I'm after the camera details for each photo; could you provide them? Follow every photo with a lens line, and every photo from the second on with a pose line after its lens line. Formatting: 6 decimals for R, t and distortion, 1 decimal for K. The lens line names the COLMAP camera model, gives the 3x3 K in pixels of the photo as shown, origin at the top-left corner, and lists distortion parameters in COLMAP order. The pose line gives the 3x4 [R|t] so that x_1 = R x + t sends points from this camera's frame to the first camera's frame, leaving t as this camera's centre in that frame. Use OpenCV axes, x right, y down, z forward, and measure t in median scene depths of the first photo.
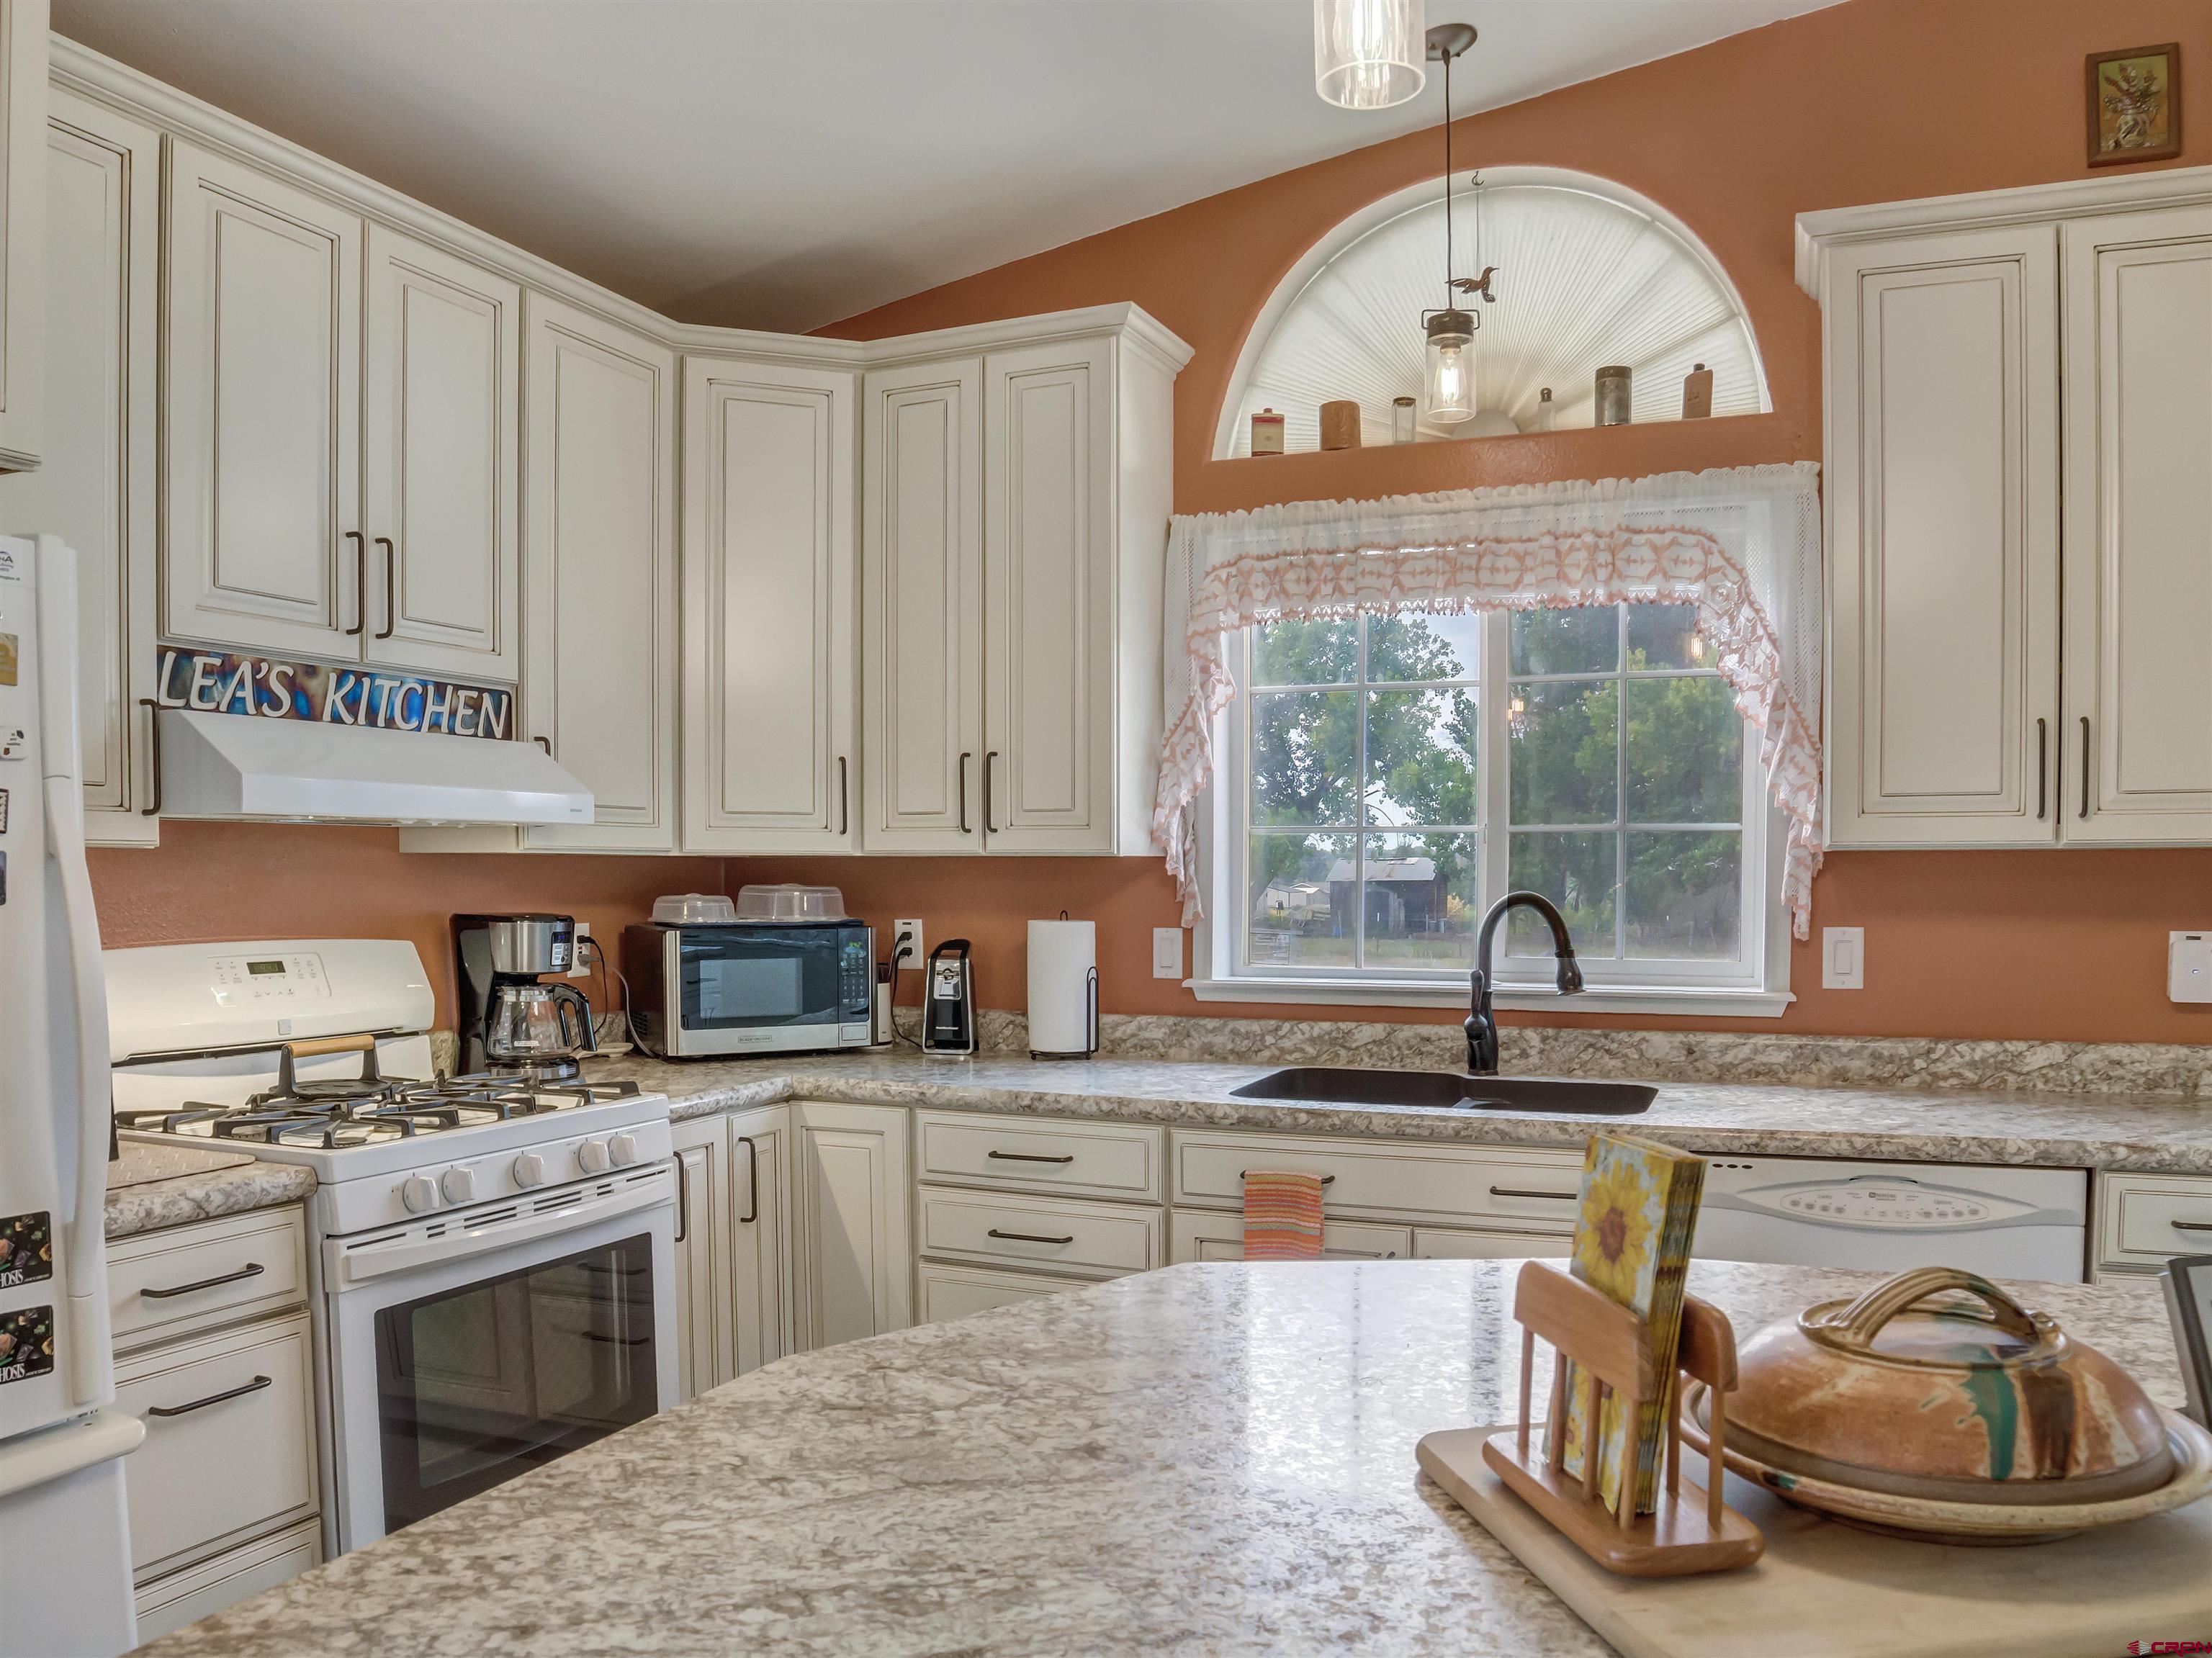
lens RADIAL K [[1695.4, 0, 1117.4], [0, 1695.4, 951.1], [0, 0, 1]] dist [-0.085096, 0.003349]
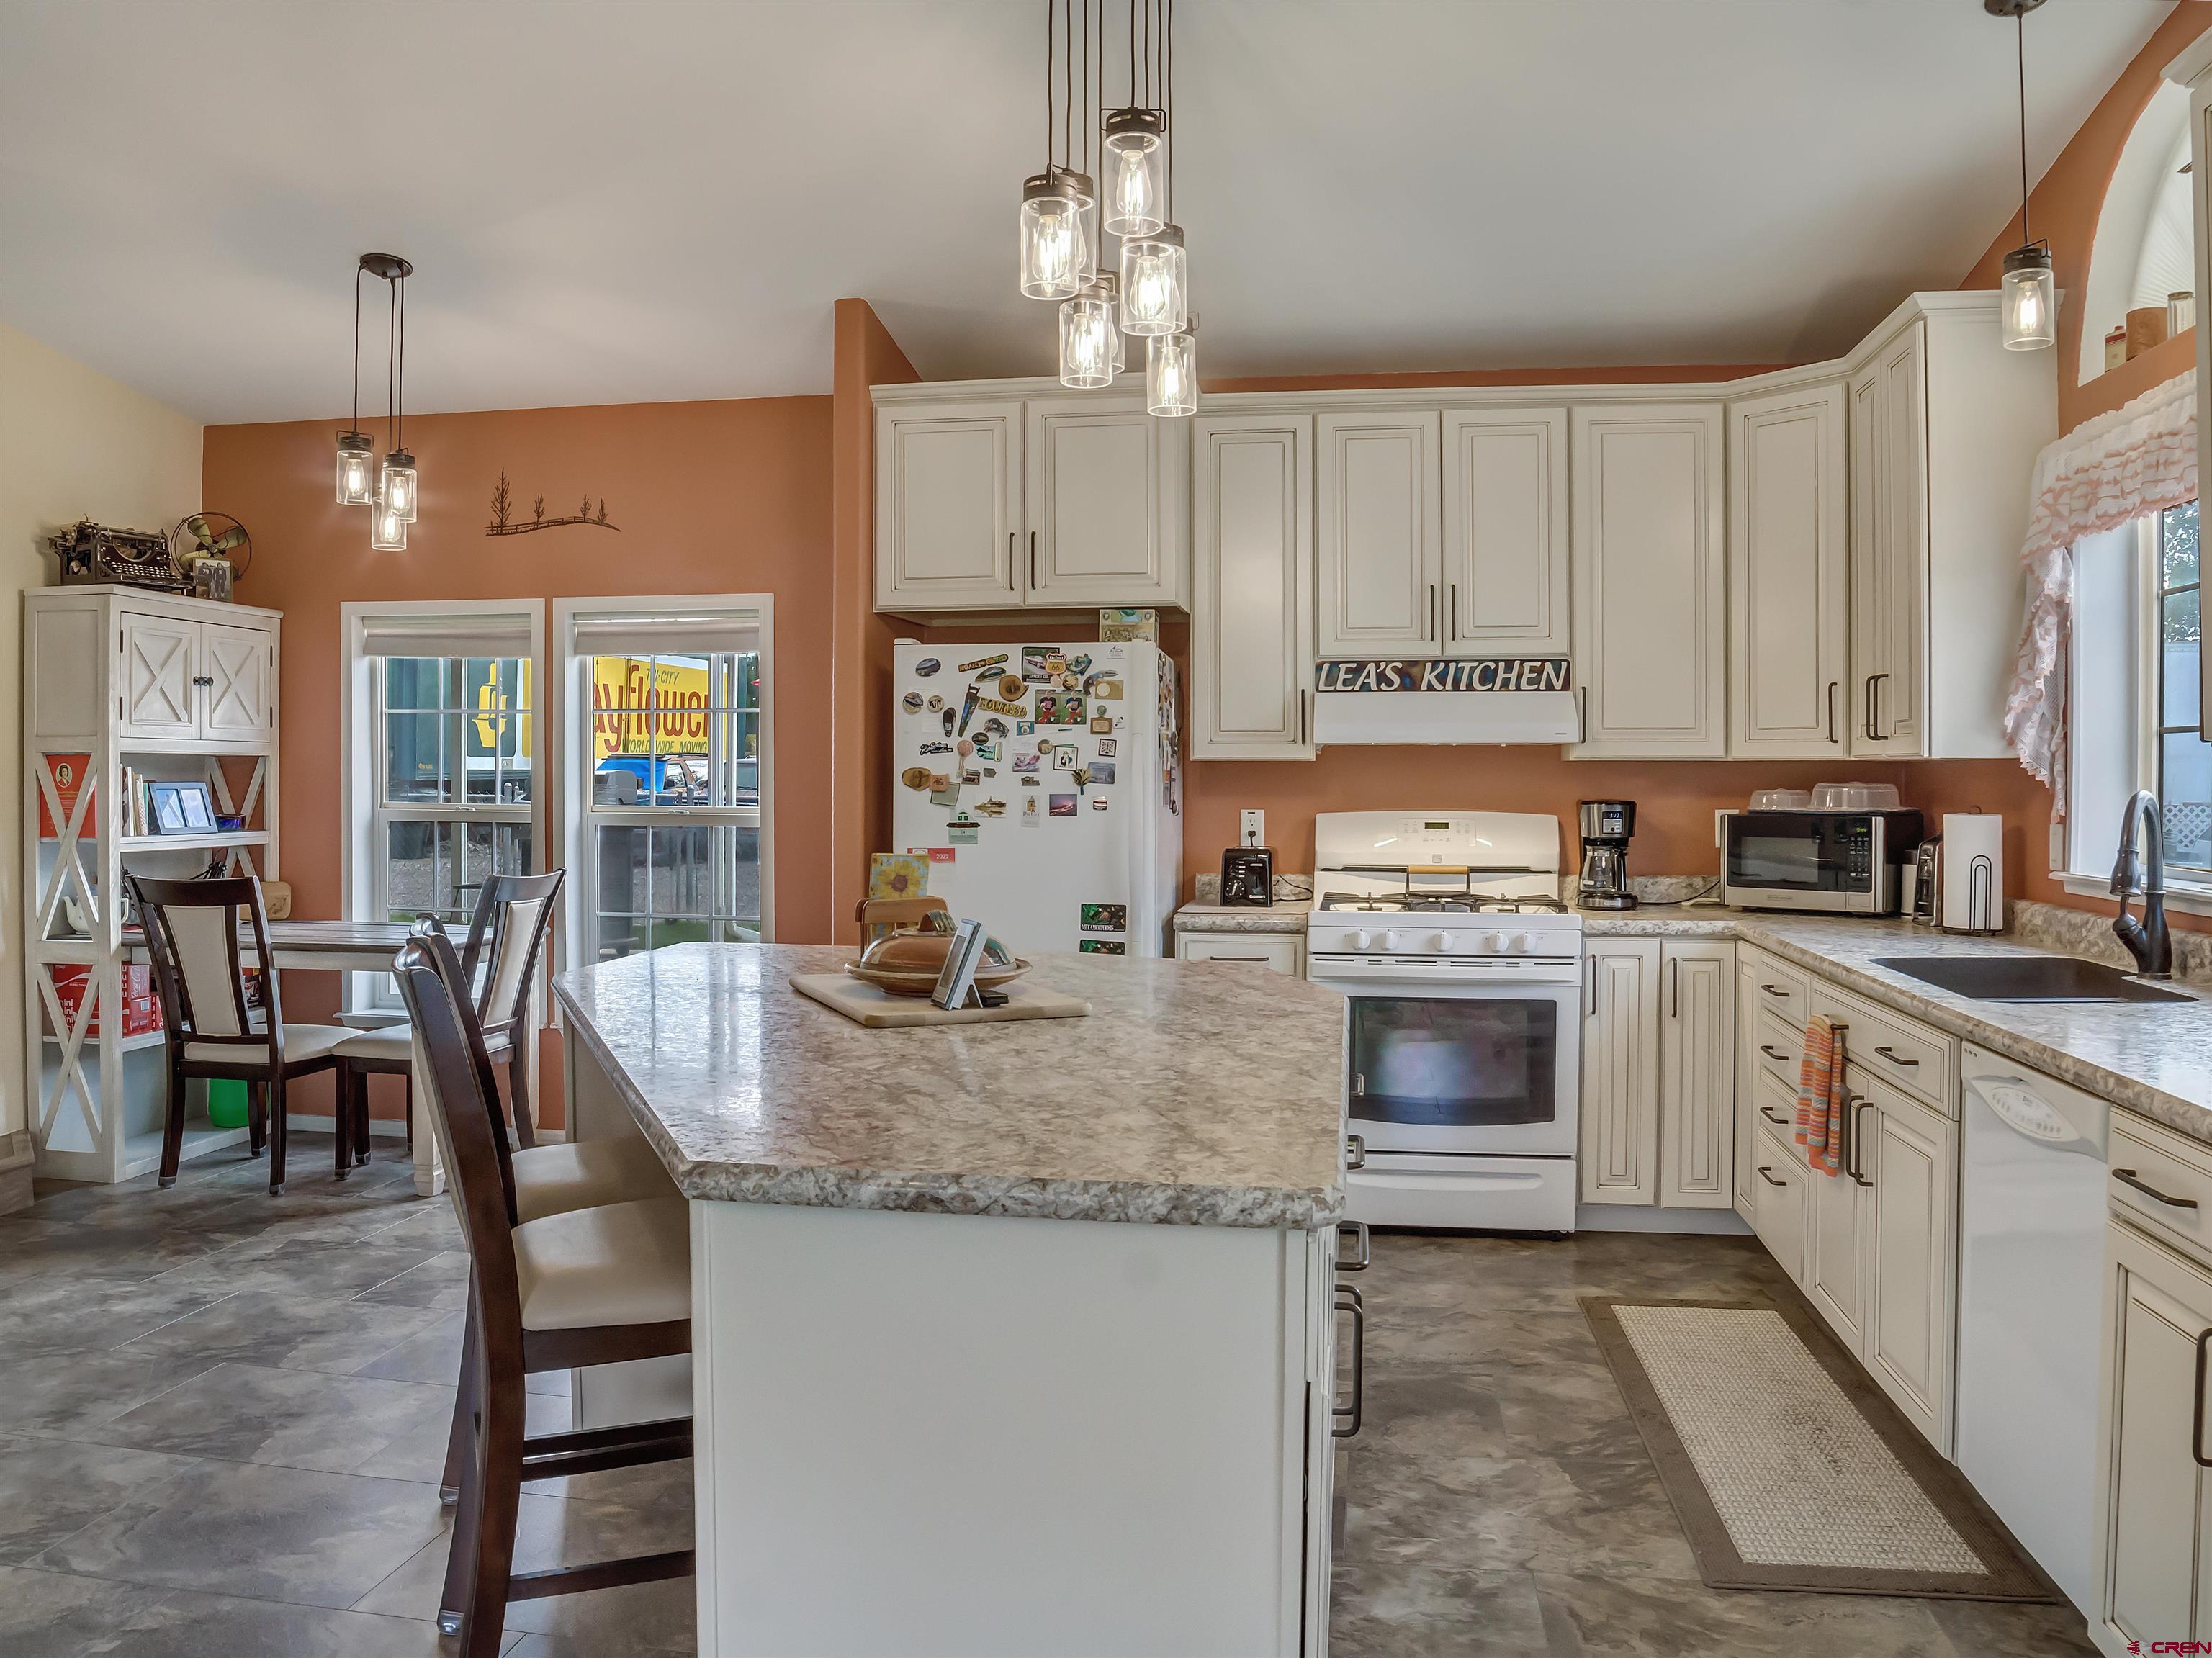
lens RADIAL K [[1702.3, 0, 1106.0], [0, 1702.3, 829.0], [0, 0, 1]] dist [-0.103119, 0.007555]
pose [[0.230265, 0.029307, -0.972686, 1.065957], [-0.042269, 0.998904, 0.020091, -0.007171], [0.972209, 0.036488, 0.231252, 0.198723]]
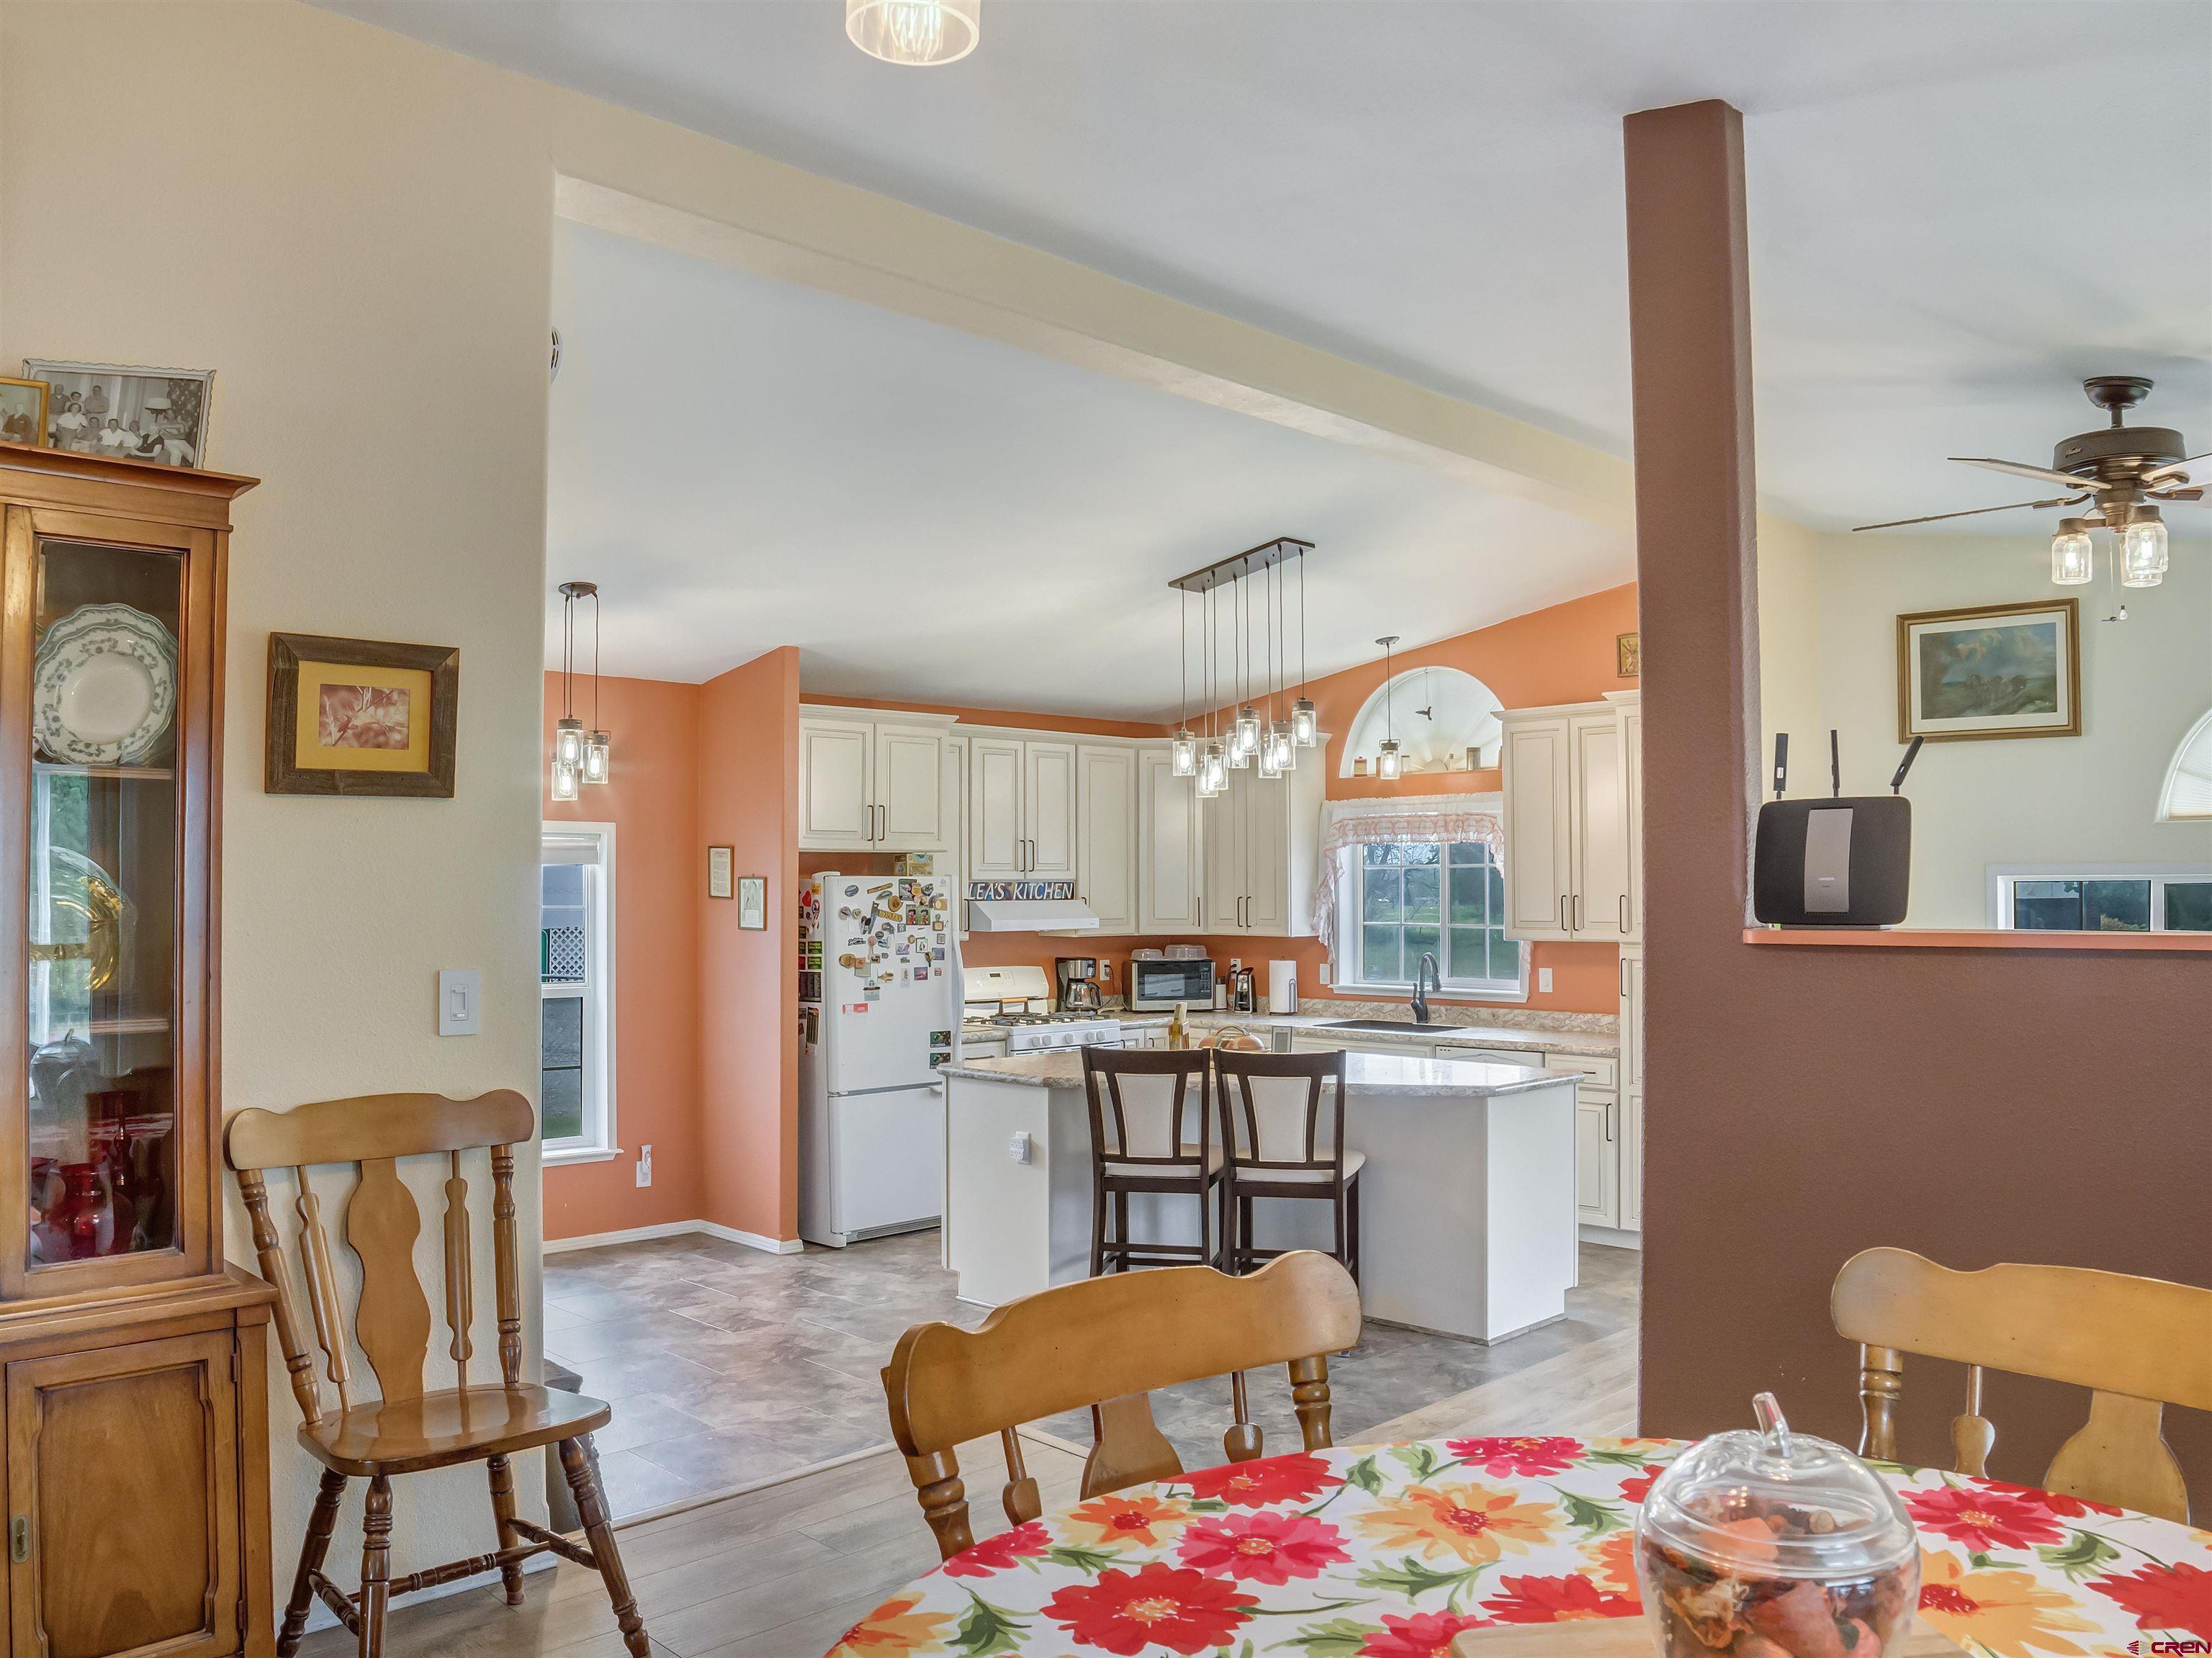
lens RADIAL K [[1702.3, 0, 1106.0], [0, 1702.3, 829.0], [0, 0, 1]] dist [-0.103119, 0.007555]
pose [[0.921548, -0.017238, -0.387881, 0.827472], [-0.012510, 0.997177, -0.074039, -0.026831], [0.388062, 0.073083, 0.918731, -1.683543]]
